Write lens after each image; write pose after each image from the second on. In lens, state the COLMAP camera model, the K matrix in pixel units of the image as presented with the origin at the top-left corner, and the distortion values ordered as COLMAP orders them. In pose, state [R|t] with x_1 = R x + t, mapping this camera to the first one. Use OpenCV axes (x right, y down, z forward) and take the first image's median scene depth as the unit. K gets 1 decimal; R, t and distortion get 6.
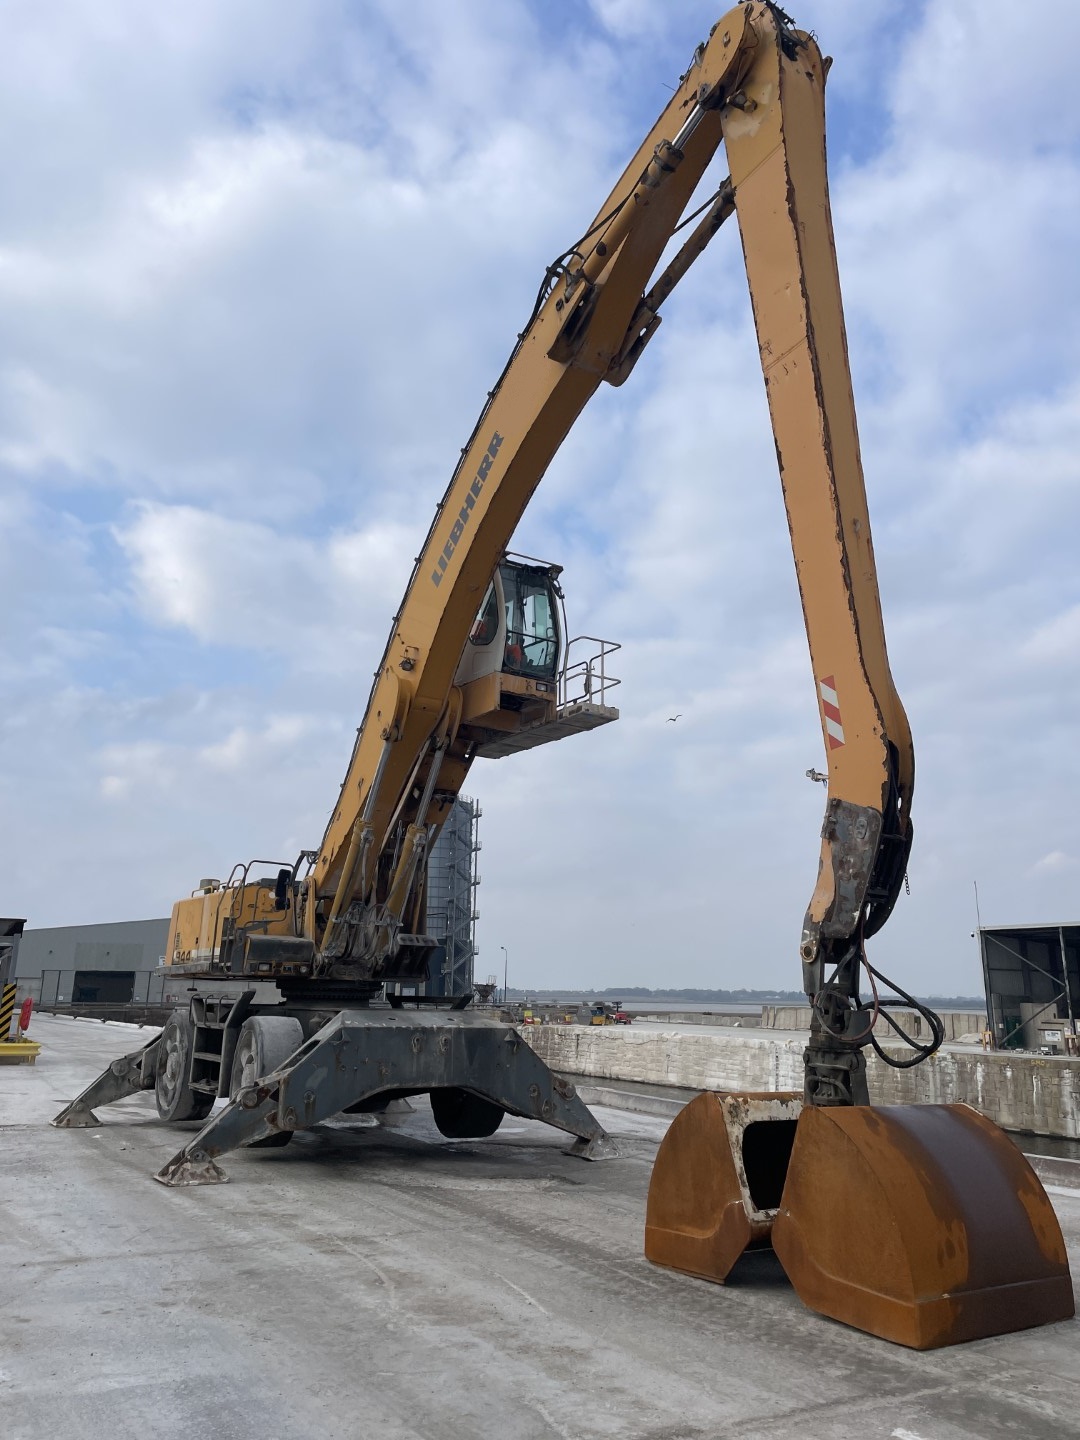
lens RADIAL K [[1082.8, 0, 540.0], [0, 1082.8, 720.0], [0, 0, 1]] dist [0.091185, -0.120275]
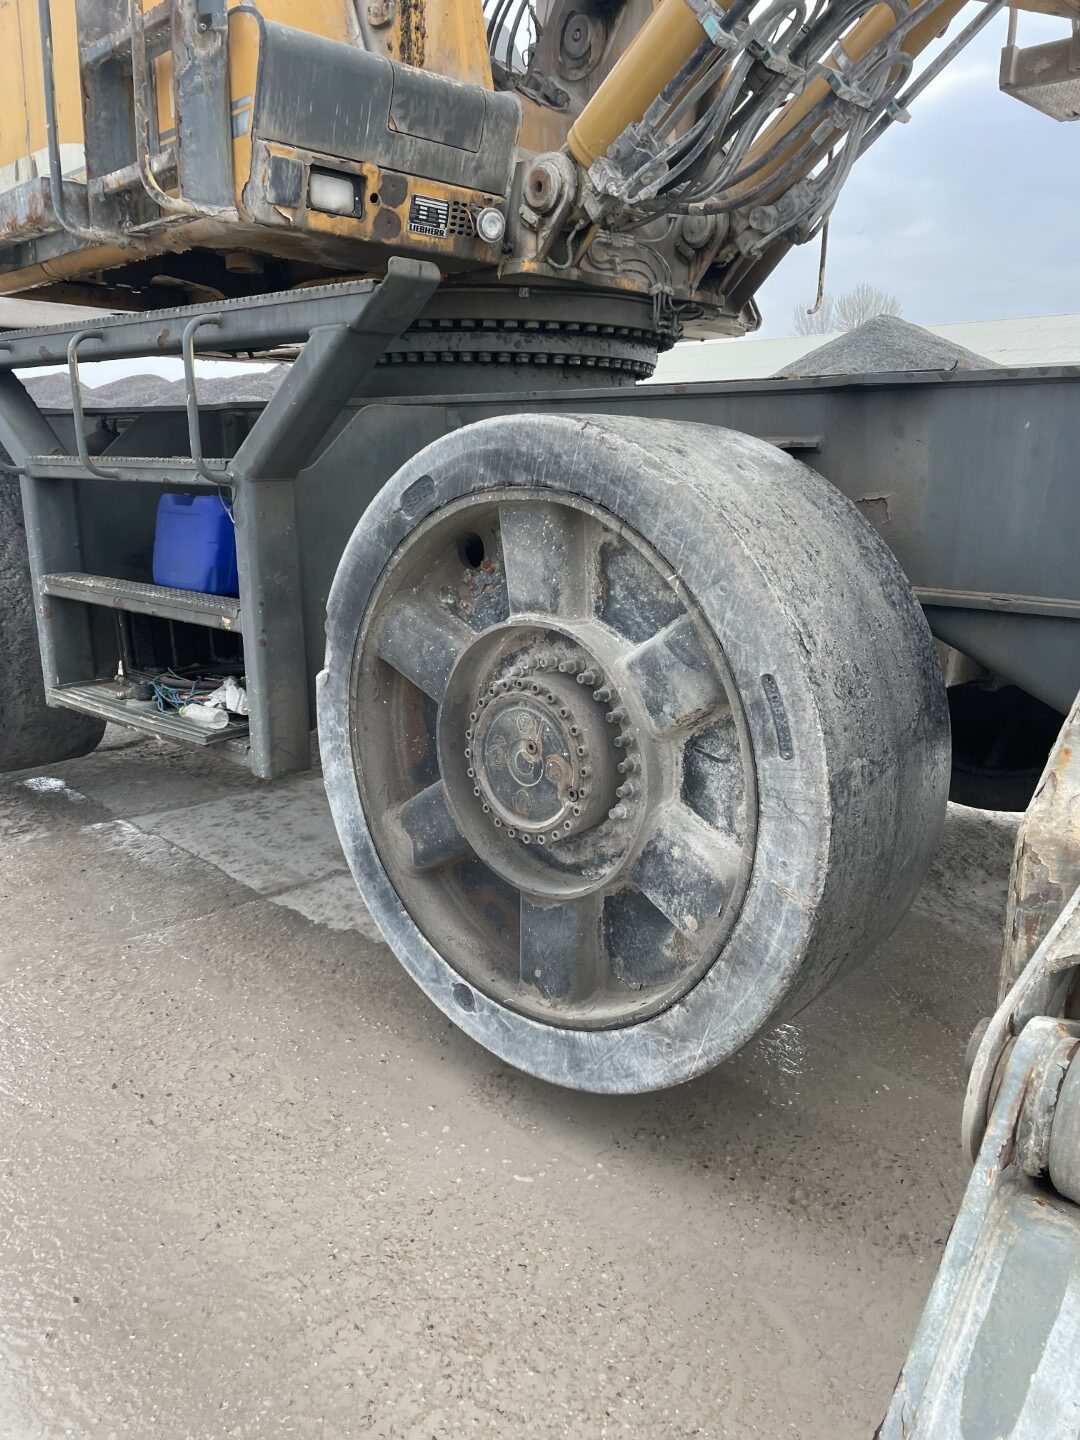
lens RADIAL K [[1072.6, 0, 540.0], [0, 1072.6, 720.0], [0, 0, 1]] dist [0.091069, -0.115903]
pose [[0.982348, -0.059619, 0.177308, -0.222620], [-0.032002, 0.880318, 0.473303, 0.186887], [-0.184305, -0.470623, 0.862871, 0.665770]]
